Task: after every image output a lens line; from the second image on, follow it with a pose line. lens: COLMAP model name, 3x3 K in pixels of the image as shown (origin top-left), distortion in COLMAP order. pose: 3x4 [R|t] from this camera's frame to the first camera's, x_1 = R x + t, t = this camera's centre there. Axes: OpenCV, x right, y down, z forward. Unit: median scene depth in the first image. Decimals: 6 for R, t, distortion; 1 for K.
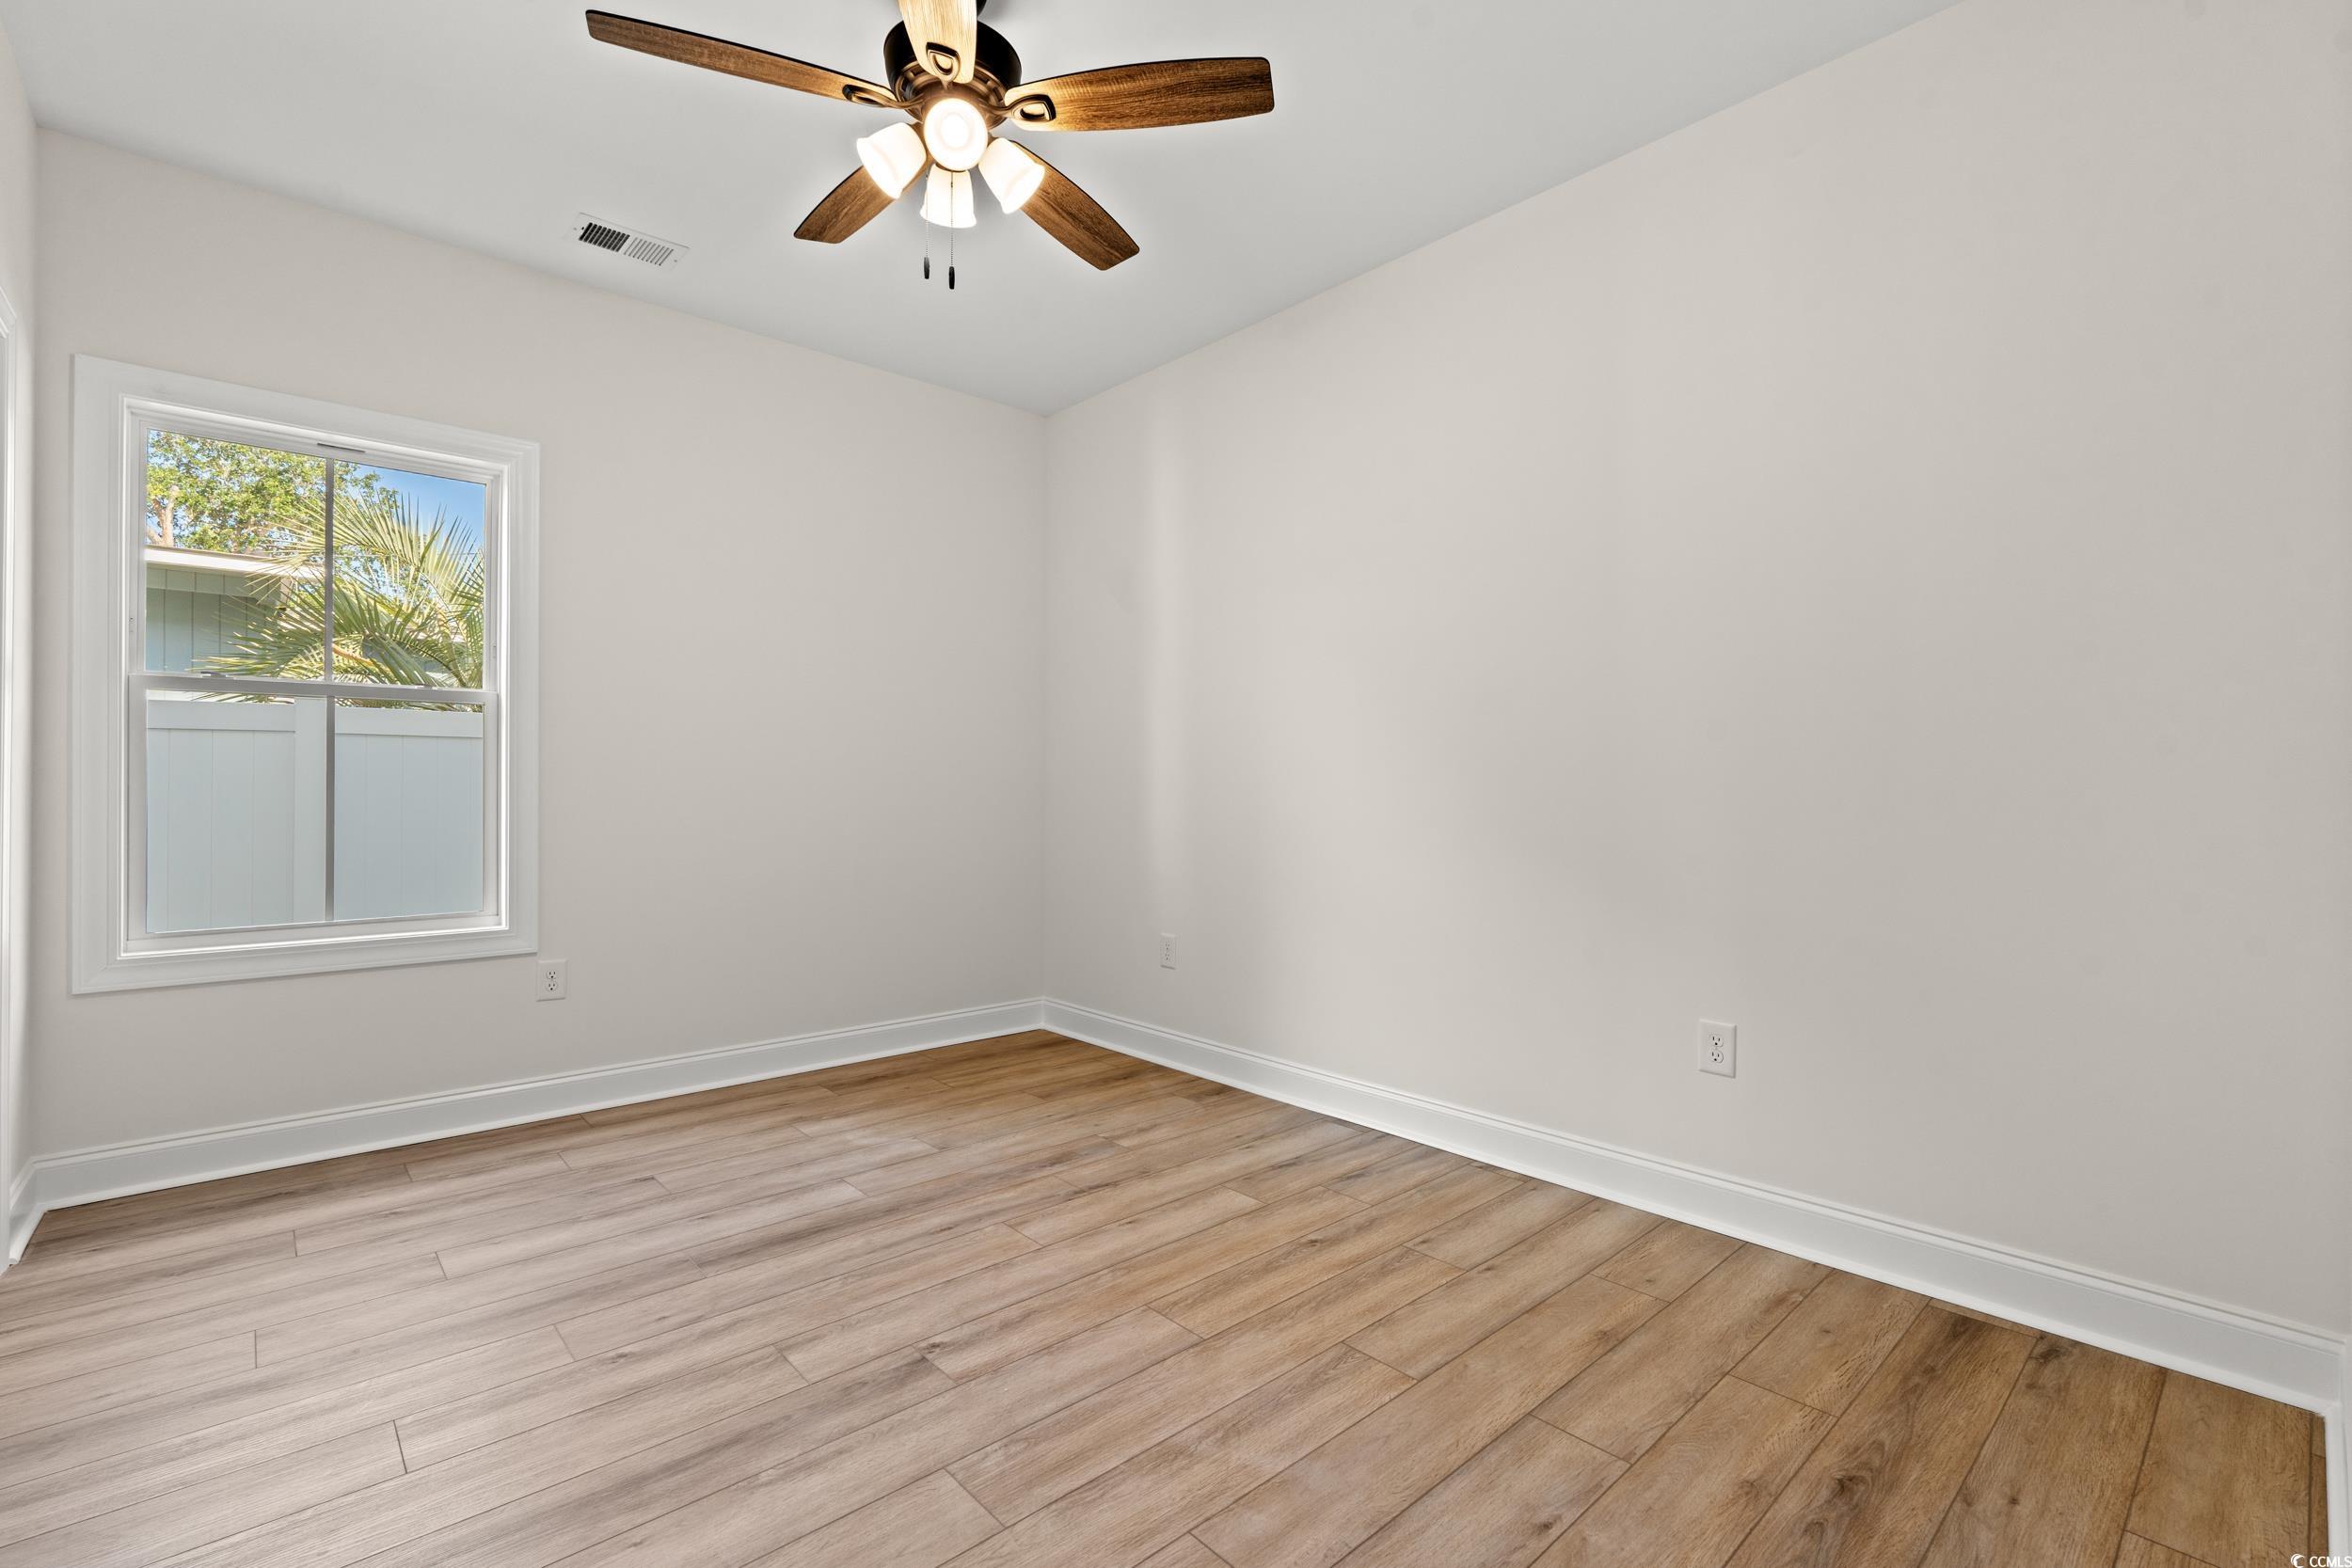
lens RADIAL K [[1038.4, 0, 1183.2], [0, 1038.4, 783.5], [0, 0, 1]] dist [0.000738, -0.000157]
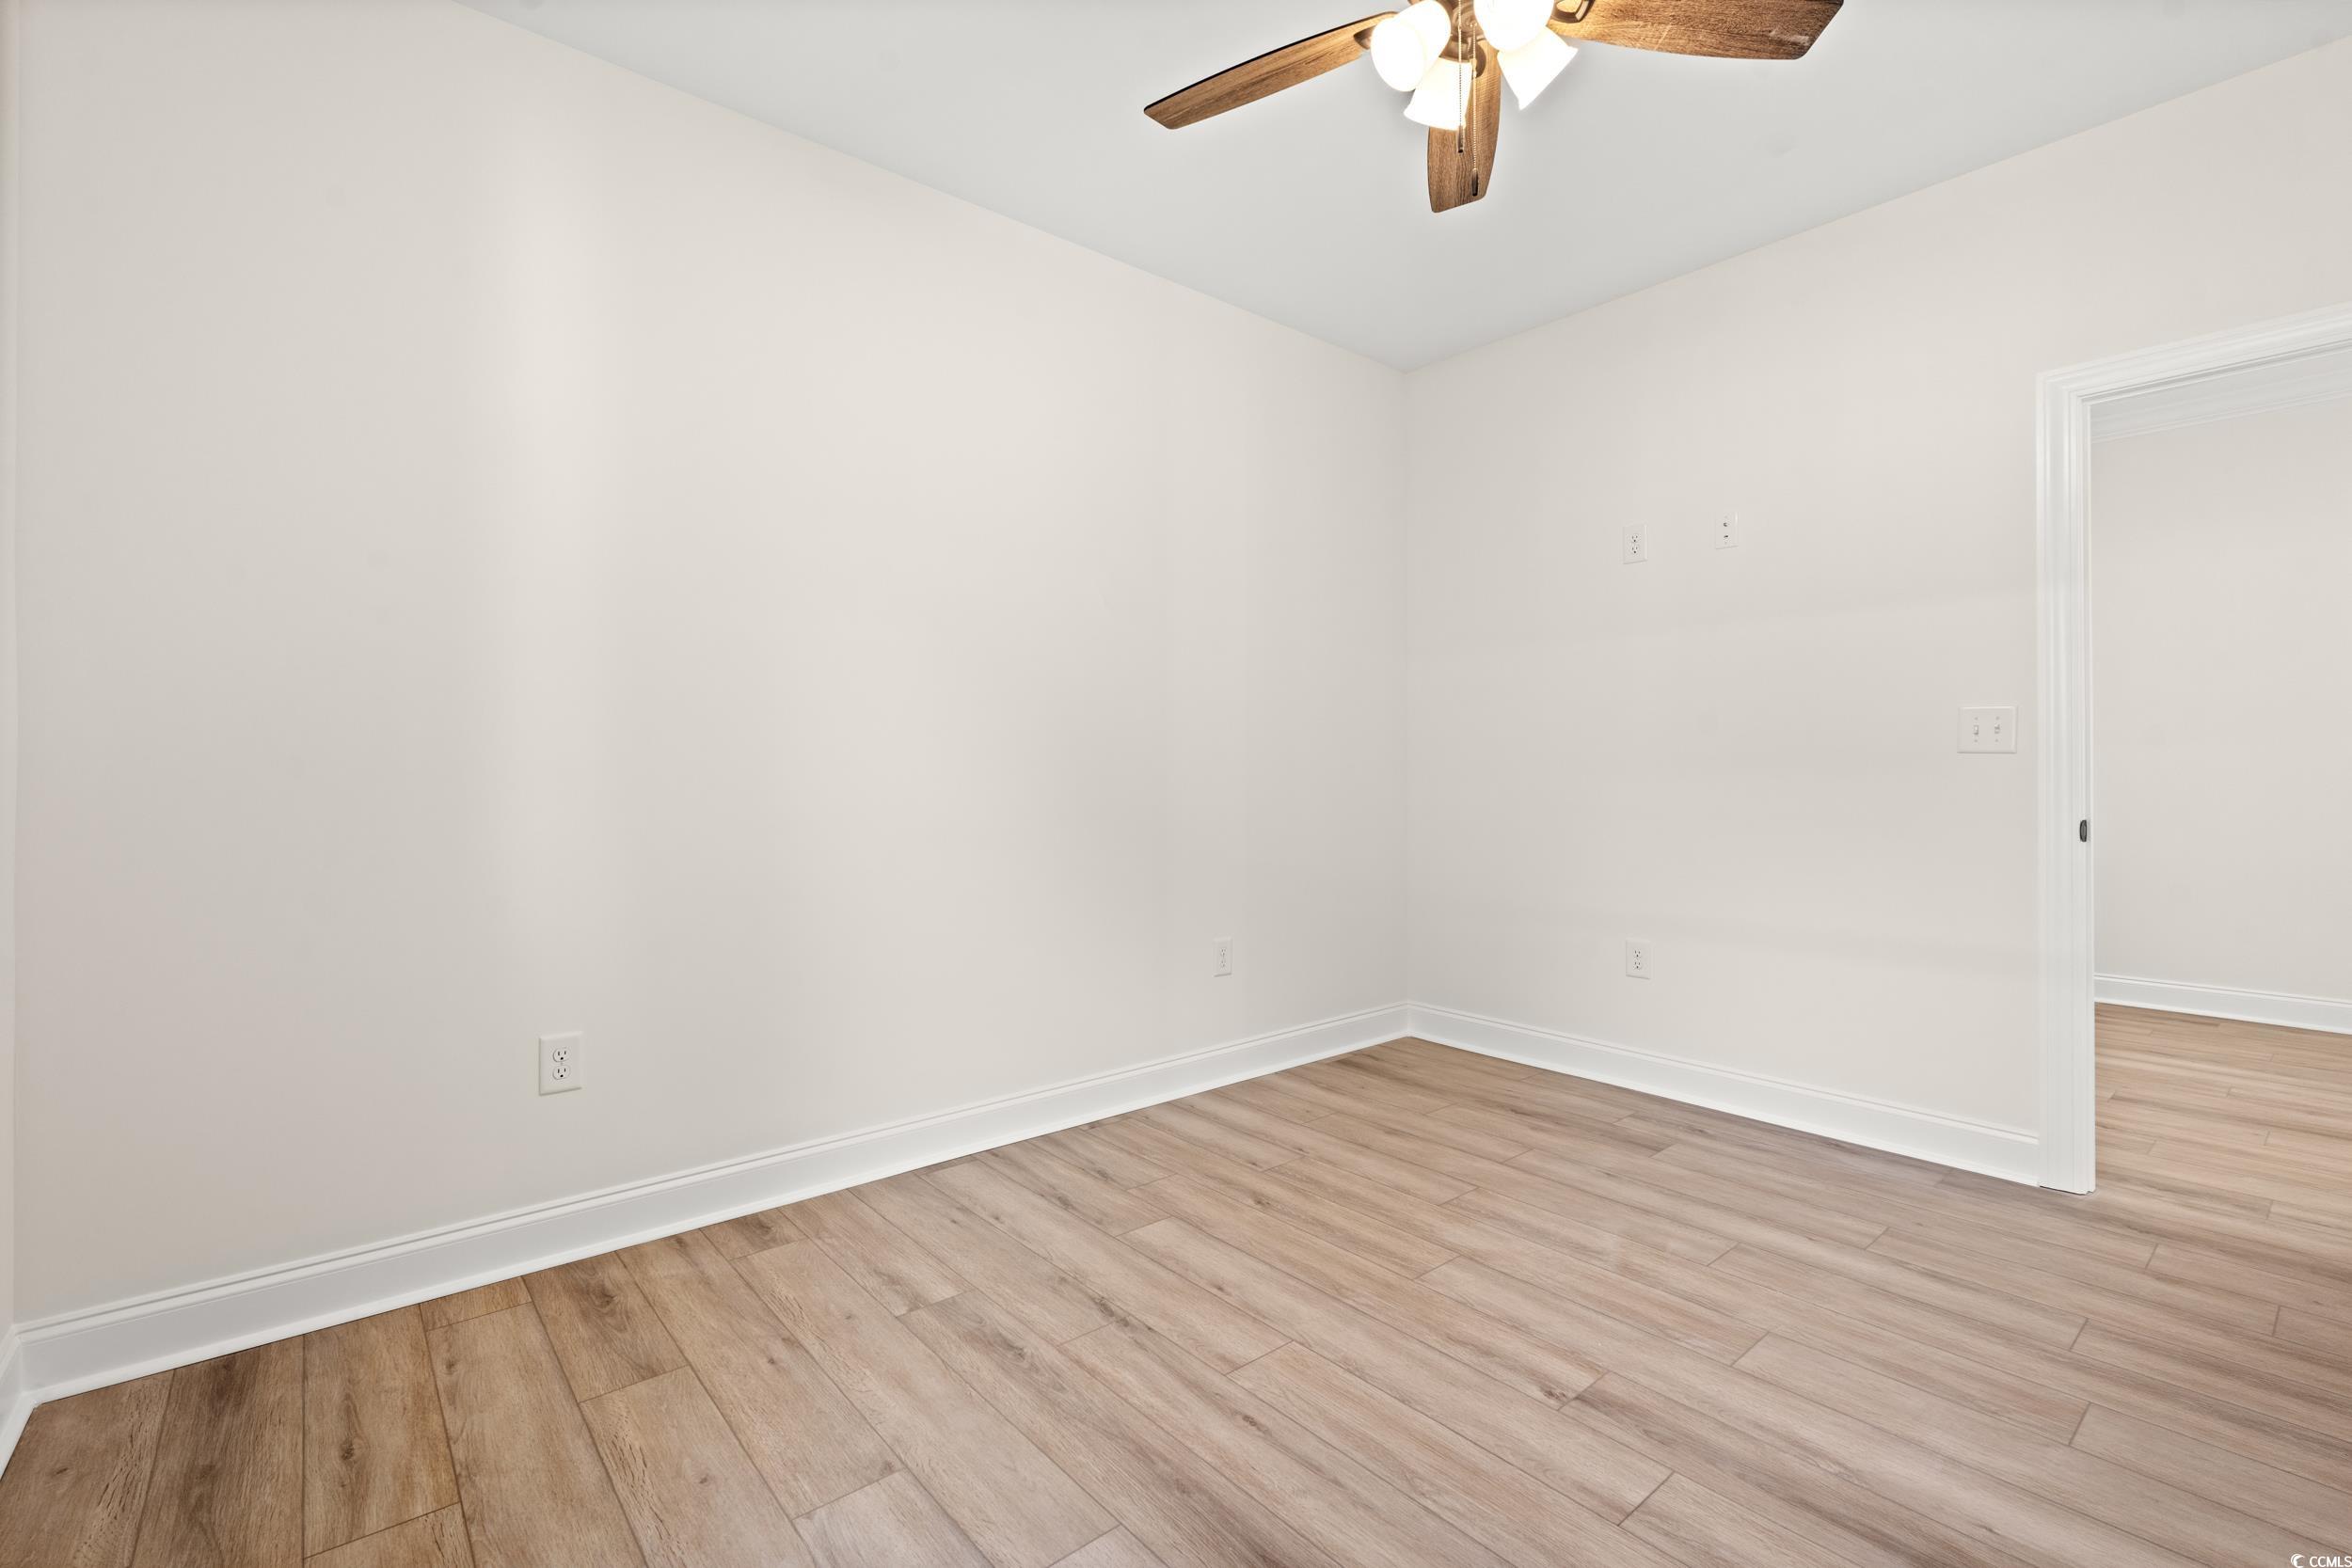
lens RADIAL K [[1019.1, 0, 1155.0], [0, 1019.1, 787.4], [0, 0, 1]] dist [-0.007417, 0.000153]
pose [[0.055503, -0.015287, 0.998341, -0.835407], [0.002265, 0.999882, 0.015185, -0.002389], [-0.998456, 0.001419, 0.055532, 0.951974]]
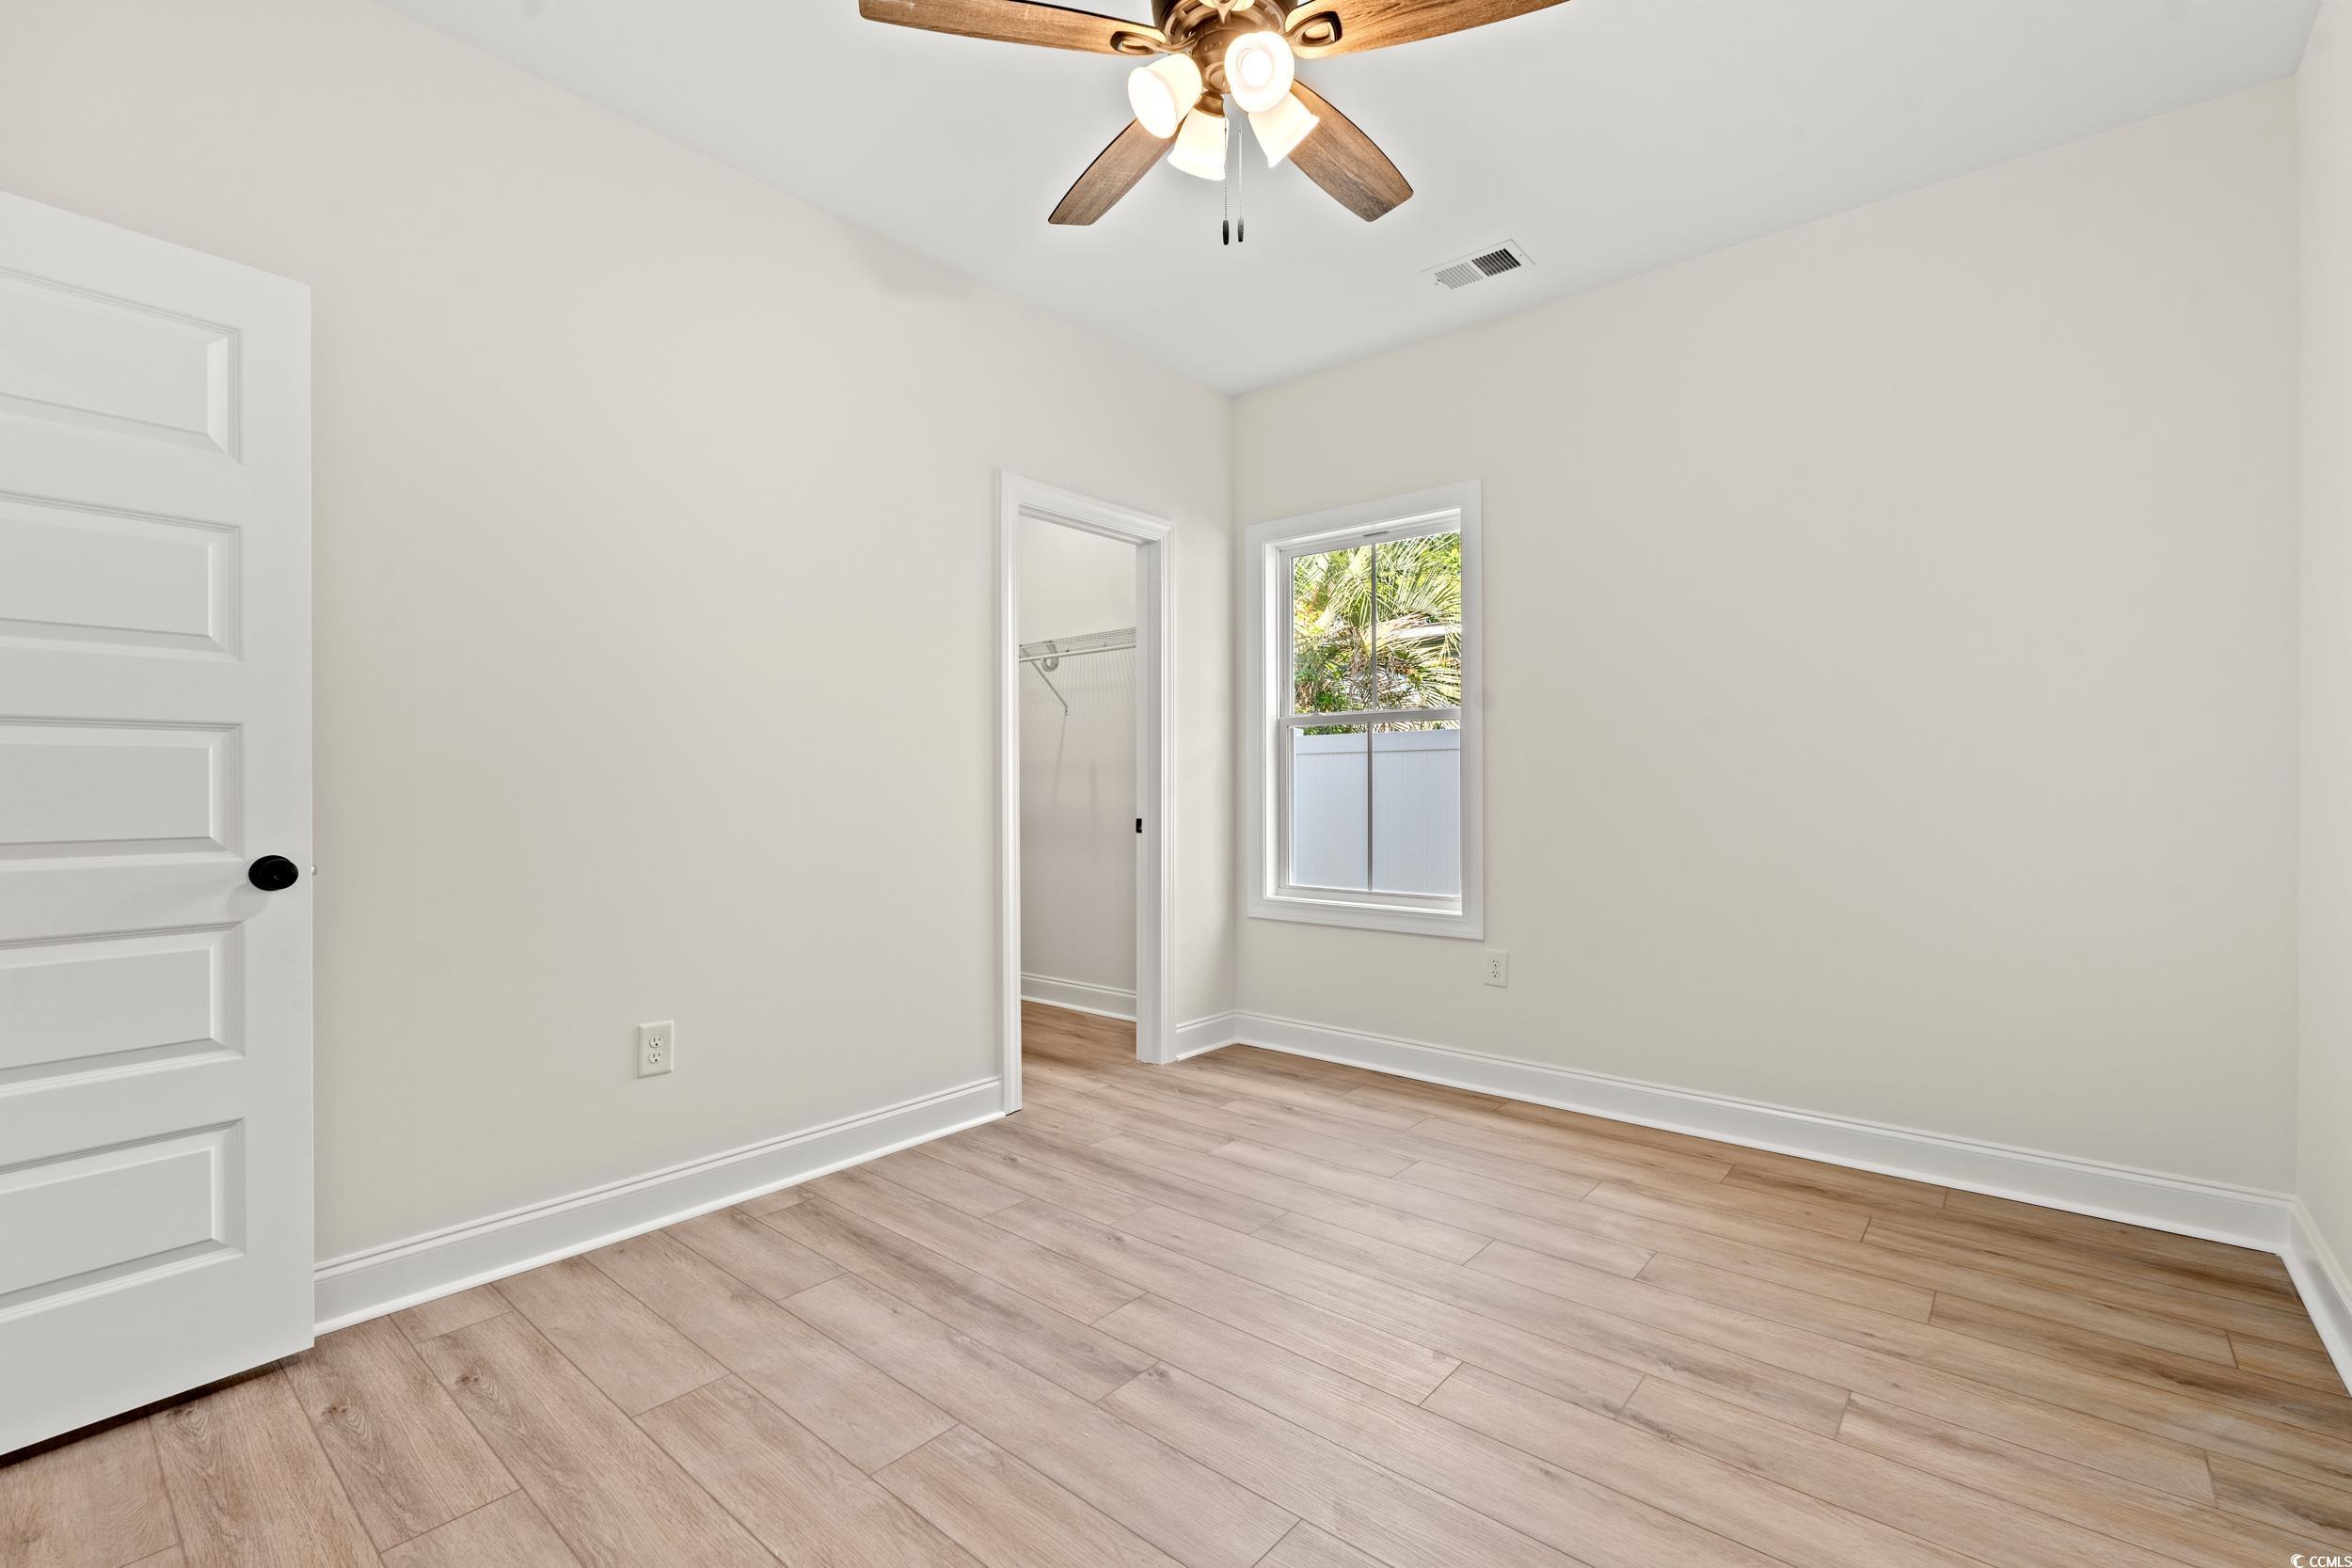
lens RADIAL K [[1034.6, 0, 1176.0], [0, 1034.6, 784.0], [0, 0, 1]] dist [-0.003156, -0.000271]
pose [[0.126692, -0.004634, -0.991931, 0.524230], [0.003976, 0.999983, -0.004163, -0.000341], [0.991934, -0.003417, 0.126709, 0.656883]]
